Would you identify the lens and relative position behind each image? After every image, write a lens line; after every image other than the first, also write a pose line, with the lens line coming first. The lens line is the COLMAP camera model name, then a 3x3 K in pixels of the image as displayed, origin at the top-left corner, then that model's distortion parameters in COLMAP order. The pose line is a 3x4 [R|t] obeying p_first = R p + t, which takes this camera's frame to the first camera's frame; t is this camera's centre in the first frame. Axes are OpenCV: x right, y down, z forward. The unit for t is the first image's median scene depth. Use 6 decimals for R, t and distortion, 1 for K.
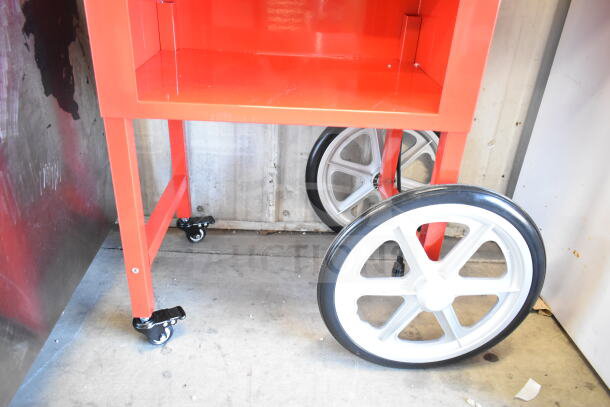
lens RADIAL K [[466.2, 0, 307.1], [0, 466.2, 202.2], [0, 0, 1]] dist [-0.015386, 0.002061]
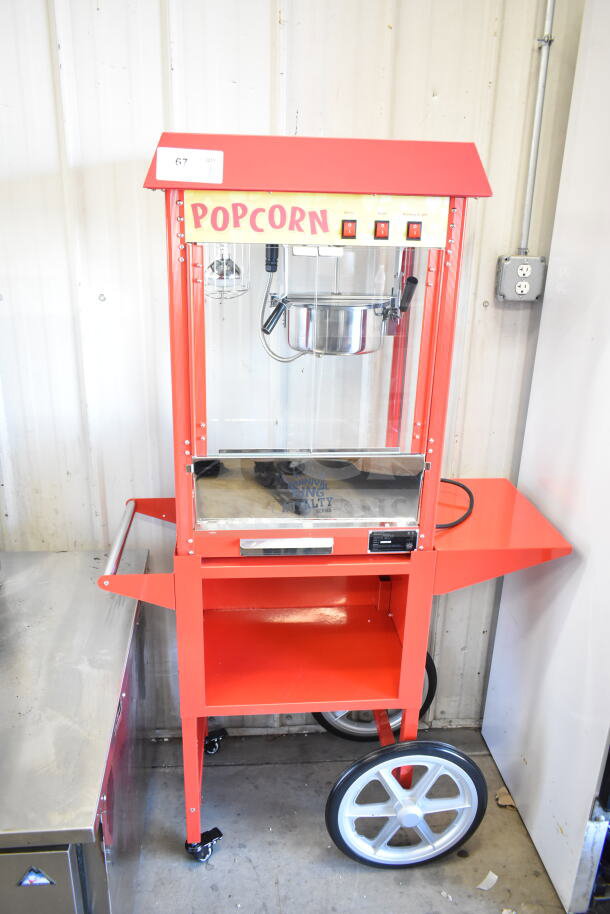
lens RADIAL K [[698.6, 0, 303.2], [0, 698.6, 461.2], [0, 0, 1]] dist [-0.015386, 0.002061]
pose [[0.998161, -0.049024, 0.035662, -0.058084], [0.053365, 0.989651, -0.133206, -0.515771], [-0.028763, 0.134864, 0.990447, -1.050220]]
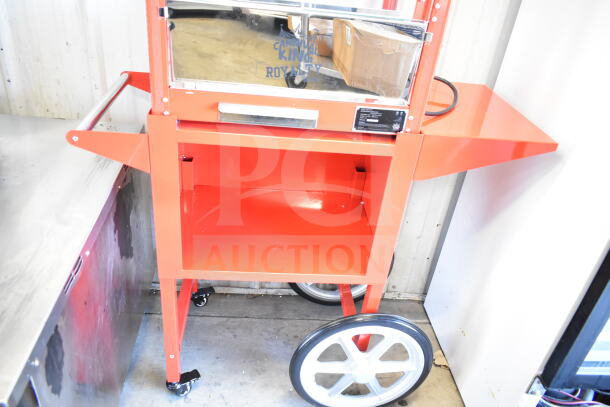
lens RADIAL K [[466.2, 0, 308.4], [0, 466.2, 204.6], [0, 0, 1]] dist [-0.015386, 0.002061]
pose [[0.997972, 0.023359, 0.059214, -0.017819], [-0.027199, 0.997522, 0.064891, -0.413774], [-0.057551, -0.066370, 0.996134, -0.466264]]
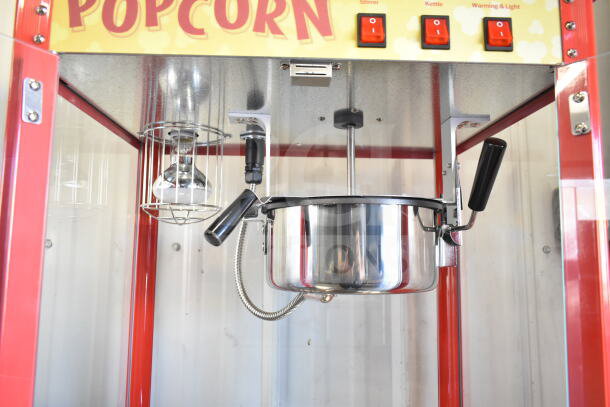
lens RADIAL K [[466.2, 0, 306.9], [0, 466.2, 204.3], [0, 0, 1]] dist [-0.015386, 0.002061]
pose [[0.998667, -0.049632, 0.014183, 0.021480], [0.049041, 0.826534, -0.560746, -0.737072], [0.016108, 0.560694, 0.827867, -0.056934]]
